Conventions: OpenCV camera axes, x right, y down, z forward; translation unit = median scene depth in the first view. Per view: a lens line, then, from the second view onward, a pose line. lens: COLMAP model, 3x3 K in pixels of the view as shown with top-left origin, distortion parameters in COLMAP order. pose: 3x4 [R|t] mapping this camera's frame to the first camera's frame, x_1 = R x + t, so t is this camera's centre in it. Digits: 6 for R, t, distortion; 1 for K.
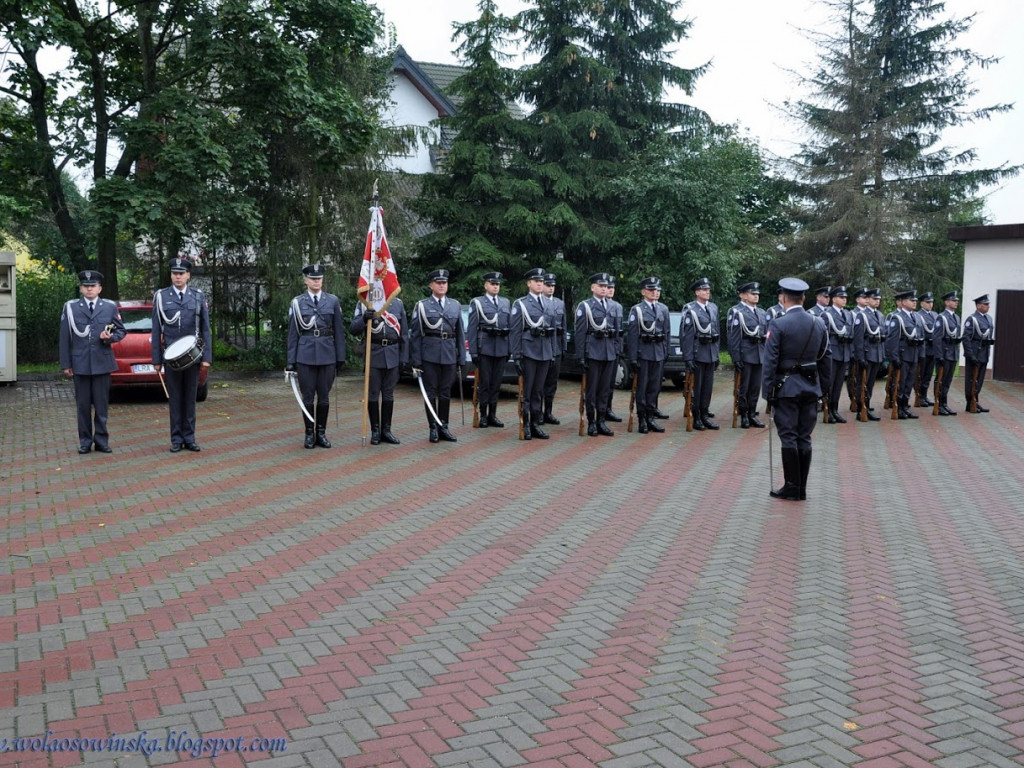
lens RADIAL K [[1014.3, 0, 513.9], [0, 1014.3, 380.6], [0, 0, 1]] dist [-0.120083, 0.195398]
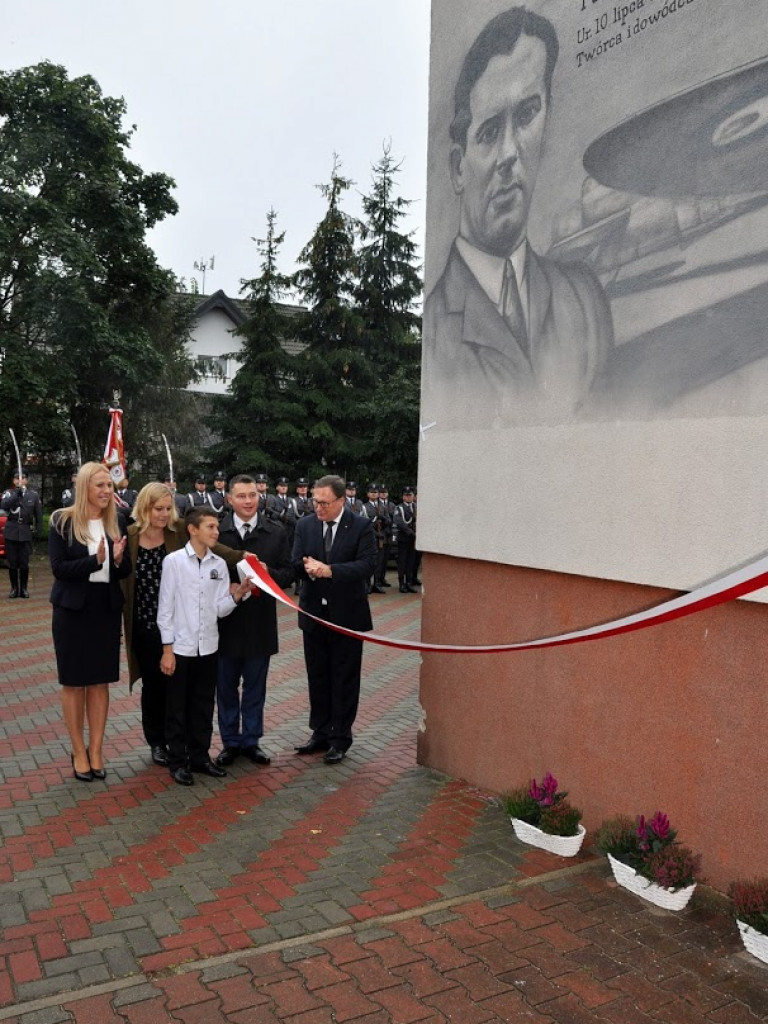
lens RADIAL K [[922.9, 0, 389.8], [0, 922.9, 513.9], [0, 0, 1]] dist [-0.162150, 0.142839]
pose [[0.999357, 0.017212, 0.031440, 0.099148], [-0.015116, 0.997725, -0.065705, 0.014004], [-0.032499, 0.065188, 0.997344, -0.145503]]
